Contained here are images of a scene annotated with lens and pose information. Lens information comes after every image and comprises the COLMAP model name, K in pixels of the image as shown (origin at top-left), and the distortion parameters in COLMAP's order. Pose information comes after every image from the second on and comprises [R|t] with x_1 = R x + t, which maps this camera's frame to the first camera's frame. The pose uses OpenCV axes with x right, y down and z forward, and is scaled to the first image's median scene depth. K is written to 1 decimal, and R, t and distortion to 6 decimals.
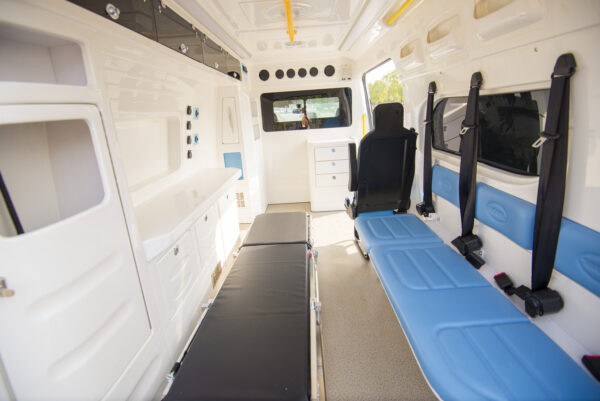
lens RADIAL K [[275.9, 0, 292.7], [0, 275.9, 189.4], [0, 0, 1]] dist [-0.002455, -0.030693]
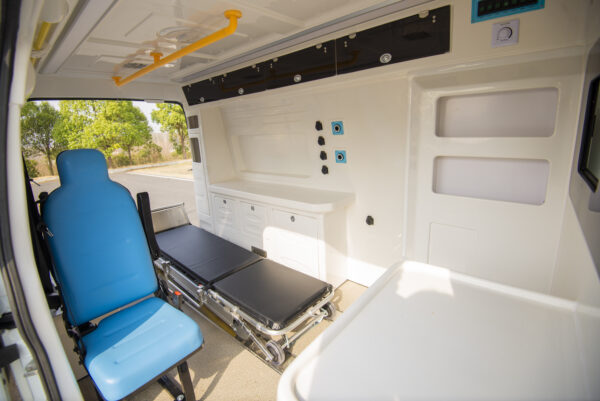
lens RADIAL K [[275.9, 0, 292.7], [0, 275.9, 189.4], [0, 0, 1]] dist [-0.002455, -0.030693]
pose [[-0.642946, 0.261173, -0.720006, 0.373525], [-0.110675, 0.898518, 0.424755, -0.417669], [0.757873, 0.352781, -0.548793, 1.318605]]
